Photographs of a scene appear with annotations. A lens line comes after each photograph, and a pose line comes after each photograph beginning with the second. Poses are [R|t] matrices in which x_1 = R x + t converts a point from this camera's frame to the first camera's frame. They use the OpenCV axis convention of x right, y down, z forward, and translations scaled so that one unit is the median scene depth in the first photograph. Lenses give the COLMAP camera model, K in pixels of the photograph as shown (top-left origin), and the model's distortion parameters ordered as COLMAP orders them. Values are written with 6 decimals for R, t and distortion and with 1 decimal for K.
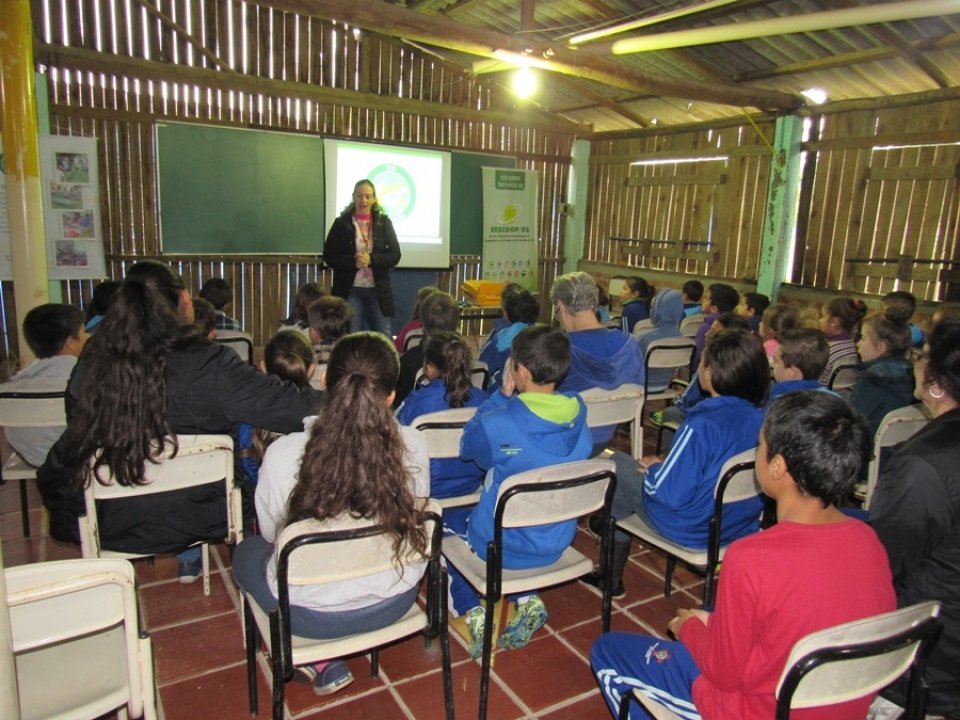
lens RADIAL K [[684.6, 0, 480.0], [0, 684.6, 360.0], [0, 0, 1]] dist [-0.025898, -0.000849]
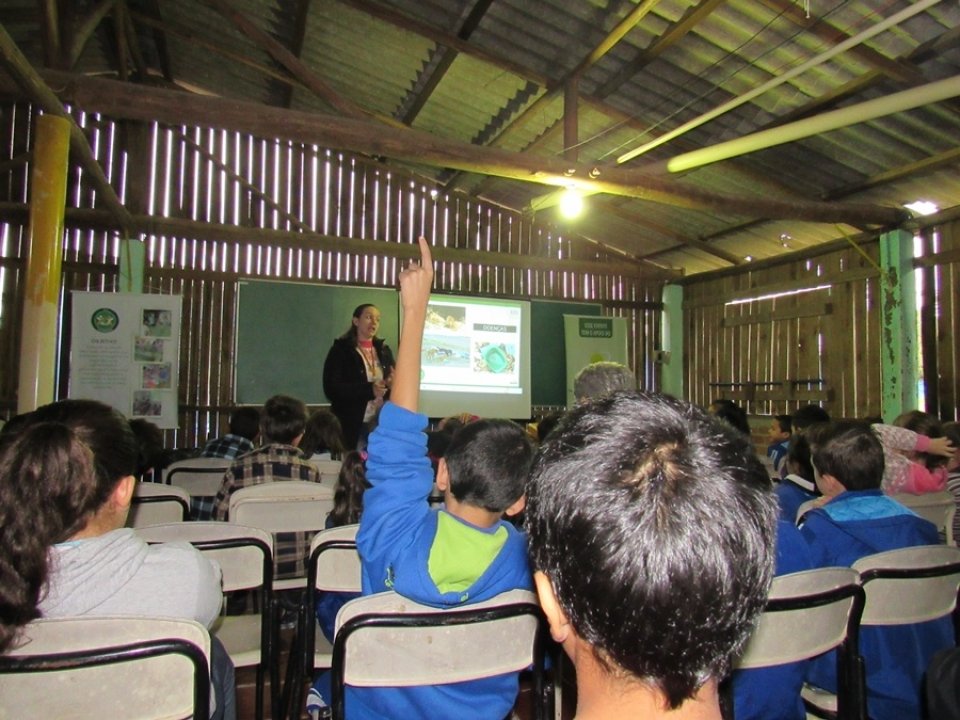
lens RADIAL K [[689.8, 0, 478.3], [0, 689.8, 360.3], [0, 0, 1]] dist [-0.021079, -0.004034]
pose [[0.981257, -0.037221, -0.189077, 0.074085], [-0.012424, 0.966910, -0.254815, 0.032202], [0.192305, 0.252388, 0.948324, 0.079862]]
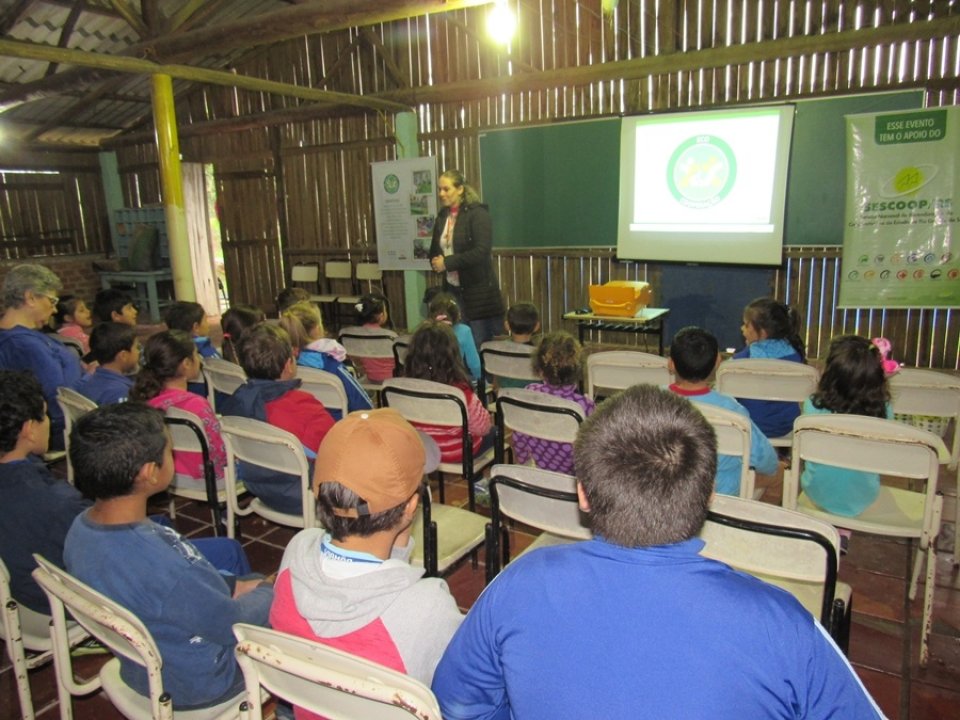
lens RADIAL K [[689.8, 0, 478.3], [0, 689.8, 360.3], [0, 0, 1]] dist [-0.021079, -0.004034]
pose [[0.454066, 0.135514, -0.880602, 0.522594], [-0.118473, 0.988772, 0.091072, -0.069065], [0.883056, 0.062975, 0.465023, 0.425449]]
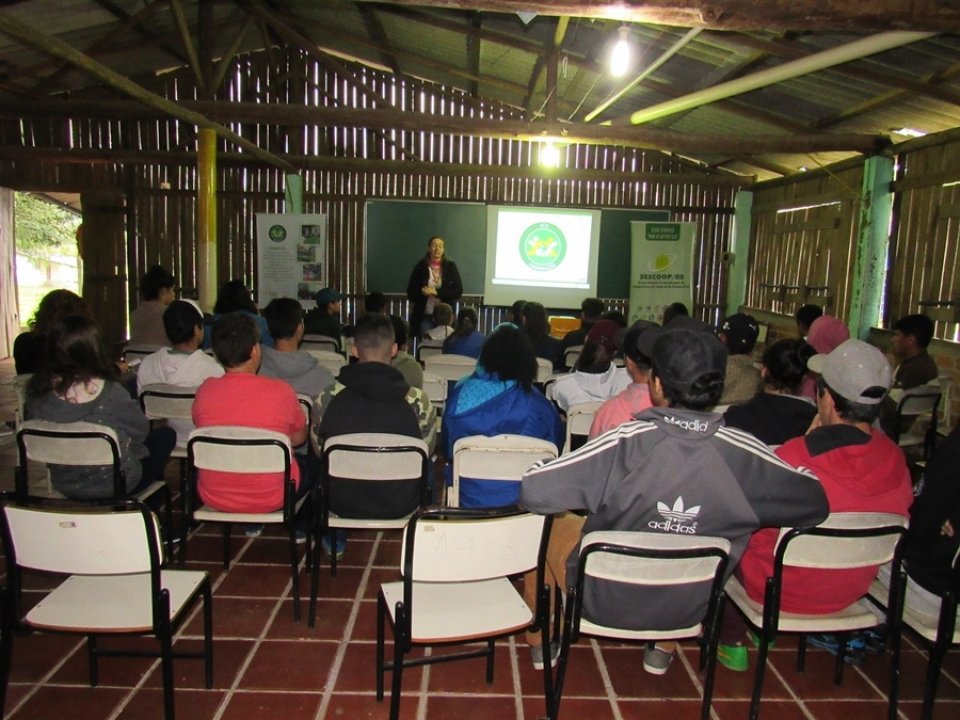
lens RADIAL K [[684.6, 0, 480.0], [0, 684.6, 360.0], [0, 0, 1]] dist [-0.025898, -0.000849]
pose [[0.867508, 0.054398, -0.494440, 0.397040], [-0.093597, 0.994098, -0.054848, 0.031425], [0.488538, 0.093860, 0.867480, -0.079261]]
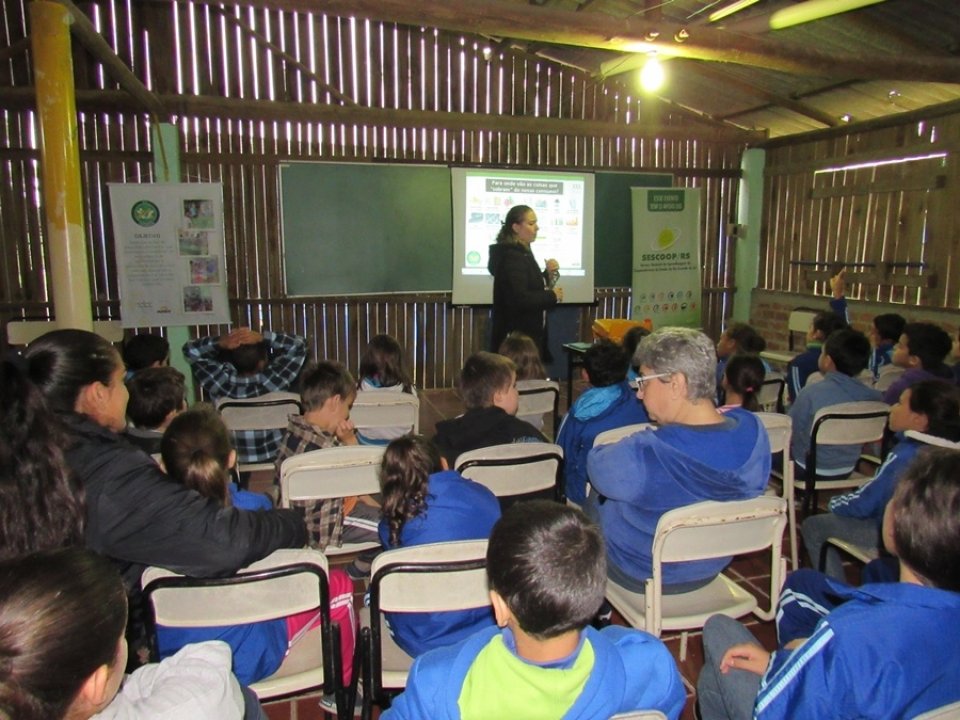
lens RADIAL K [[684.6, 0, 480.0], [0, 684.6, 360.0], [0, 0, 1]] dist [-0.025898, -0.000849]
pose [[0.963704, -0.002016, -0.266966, 0.055289], [-0.009475, 0.999083, -0.041748, -0.024948], [0.266805, 0.042762, 0.962801, 0.125433]]
